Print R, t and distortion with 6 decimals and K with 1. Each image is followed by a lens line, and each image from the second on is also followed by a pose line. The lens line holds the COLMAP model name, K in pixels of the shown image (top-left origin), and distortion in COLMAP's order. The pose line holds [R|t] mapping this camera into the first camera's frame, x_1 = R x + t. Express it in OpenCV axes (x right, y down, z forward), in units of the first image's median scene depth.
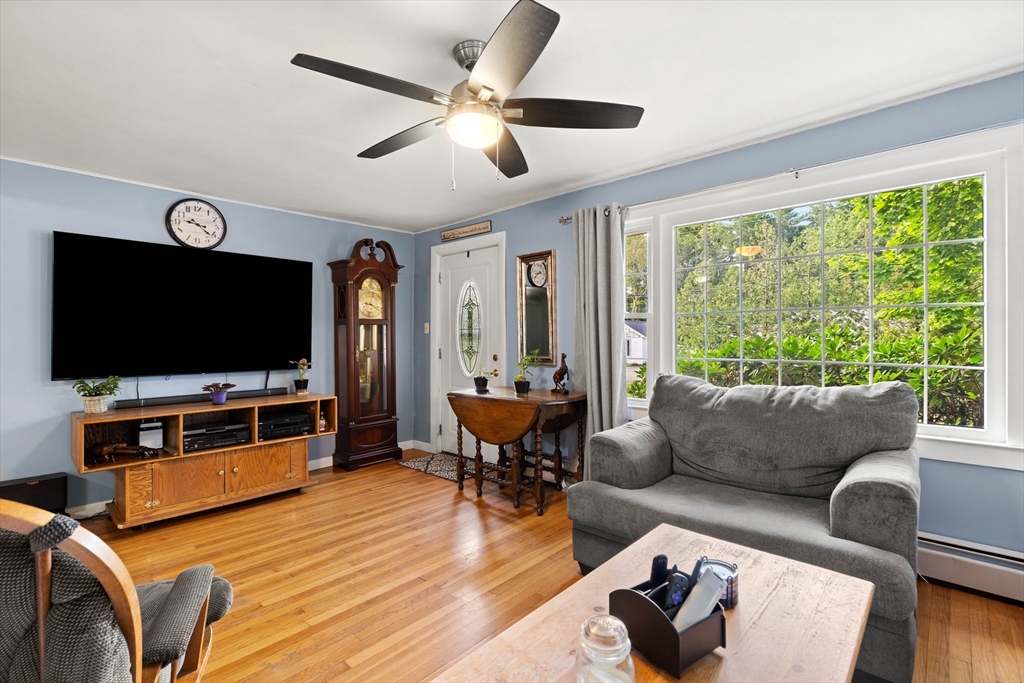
lens RADIAL K [[466.3, 0, 511.0], [0, 466.3, 335.5], [0, 0, 1]] dist [-0.000295, -0.000119]
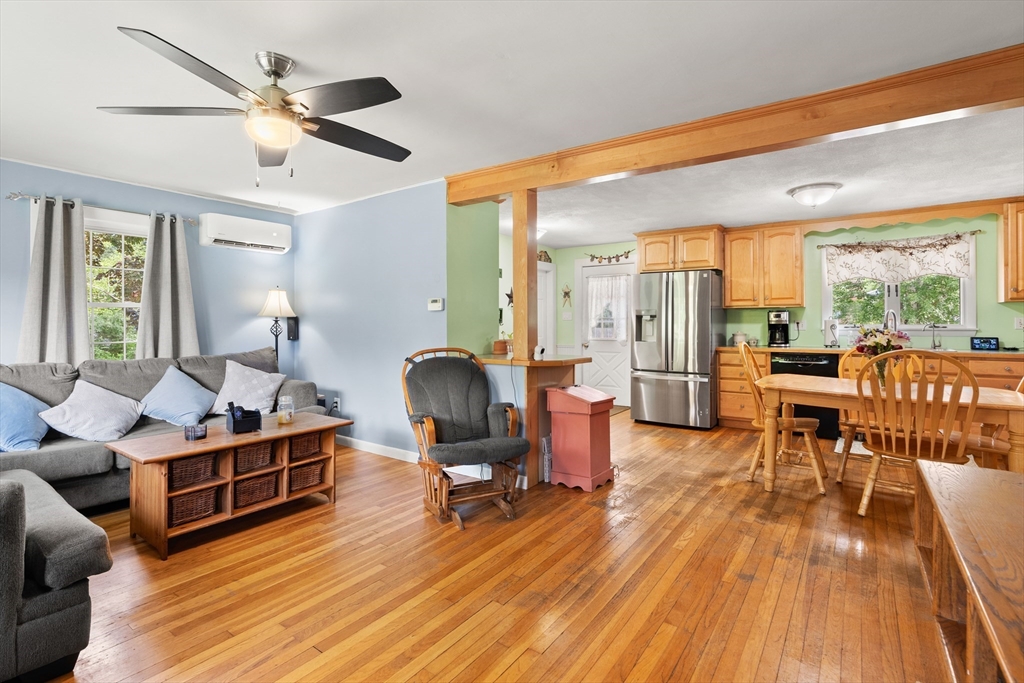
lens RADIAL K [[484.5, 0, 508.4], [0, 484.5, 324.1], [0, 0, 1]] dist [-0.002226, -0.000394]
pose [[-0.992715, 0.007848, -0.120232, -0.287862], [0.008233, 0.999962, -0.002709, 0.011399], [0.120206, -0.003680, -0.992742, 1.284529]]
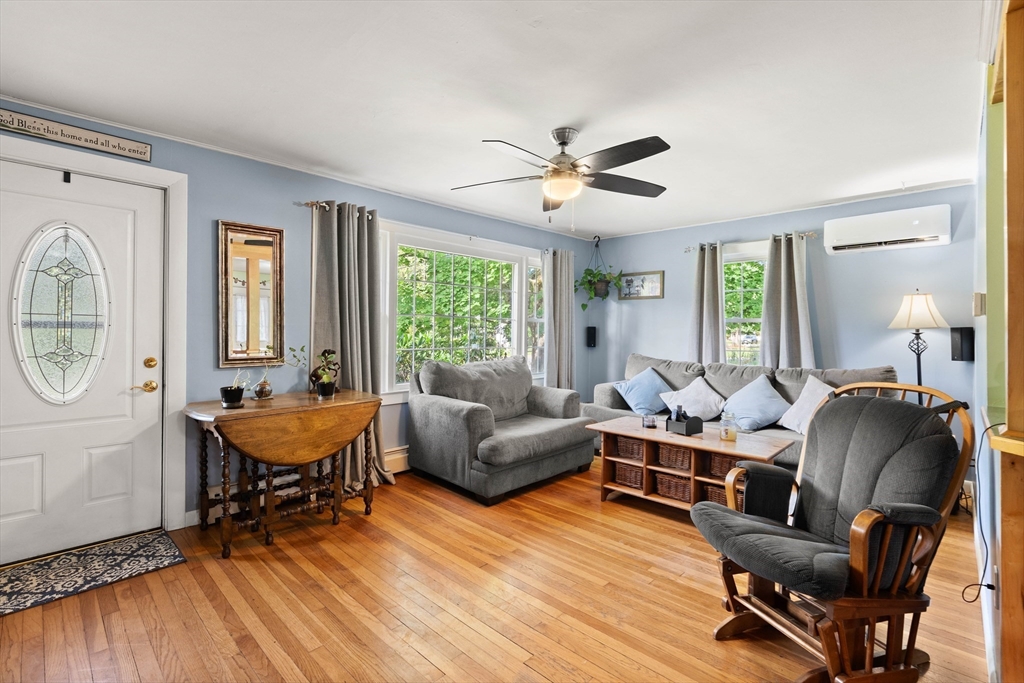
lens RADIAL K [[466.3, 0, 511.0], [0, 466.3, 335.5], [0, 0, 1]] dist [-0.000295, -0.000119]
pose [[0.019342, -0.002137, 0.999811, -0.882022], [-0.011953, 0.999926, 0.002369, 0.003683], [-0.999741, -0.011997, 0.019315, 0.663325]]
